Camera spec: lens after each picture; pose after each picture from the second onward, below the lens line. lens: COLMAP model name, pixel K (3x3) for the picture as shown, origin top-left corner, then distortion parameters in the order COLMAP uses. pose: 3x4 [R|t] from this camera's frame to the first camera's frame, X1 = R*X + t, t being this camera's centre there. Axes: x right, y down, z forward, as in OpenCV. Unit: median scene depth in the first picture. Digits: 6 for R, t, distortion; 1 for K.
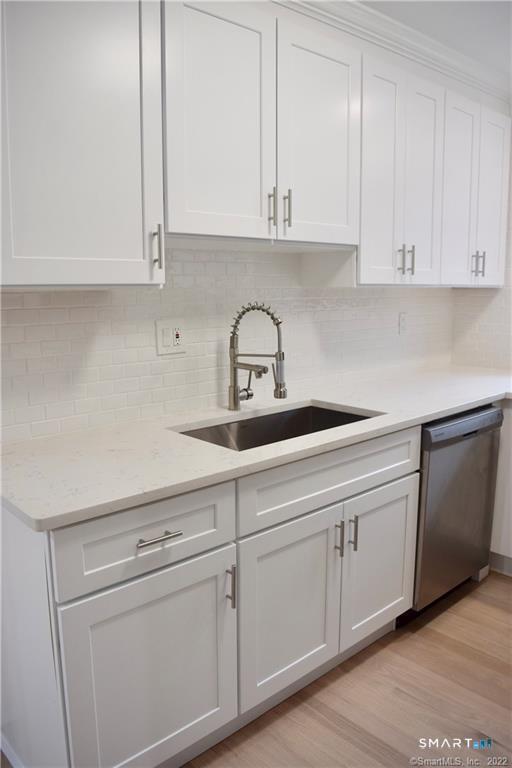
lens RADIAL K [[604.3, 0, 256.4], [0, 604.3, 373.6], [0, 0, 1]] dist [-0.080654, -0.004821]
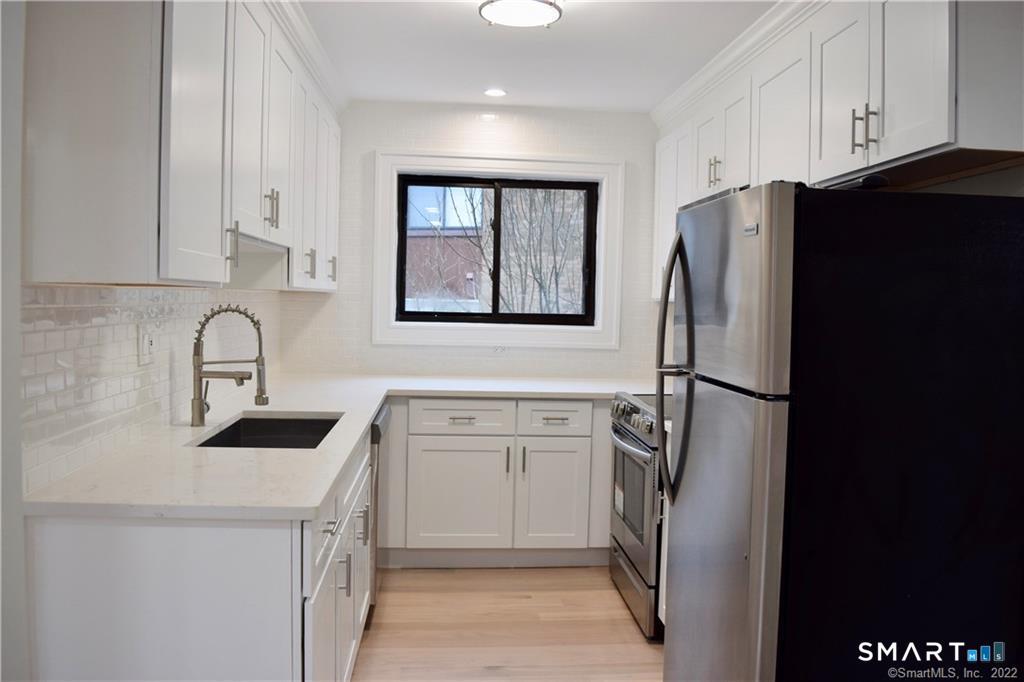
lens RADIAL K [[805.7, 0, 510.9], [0, 805.7, 330.2], [0, 0, 1]] dist [-0.080654, -0.004821]
pose [[0.616139, -0.016618, 0.787462, -0.699341], [0.093376, 0.994268, -0.052078, 0.025297], [-0.782083, 0.105617, 0.614158, -0.083723]]
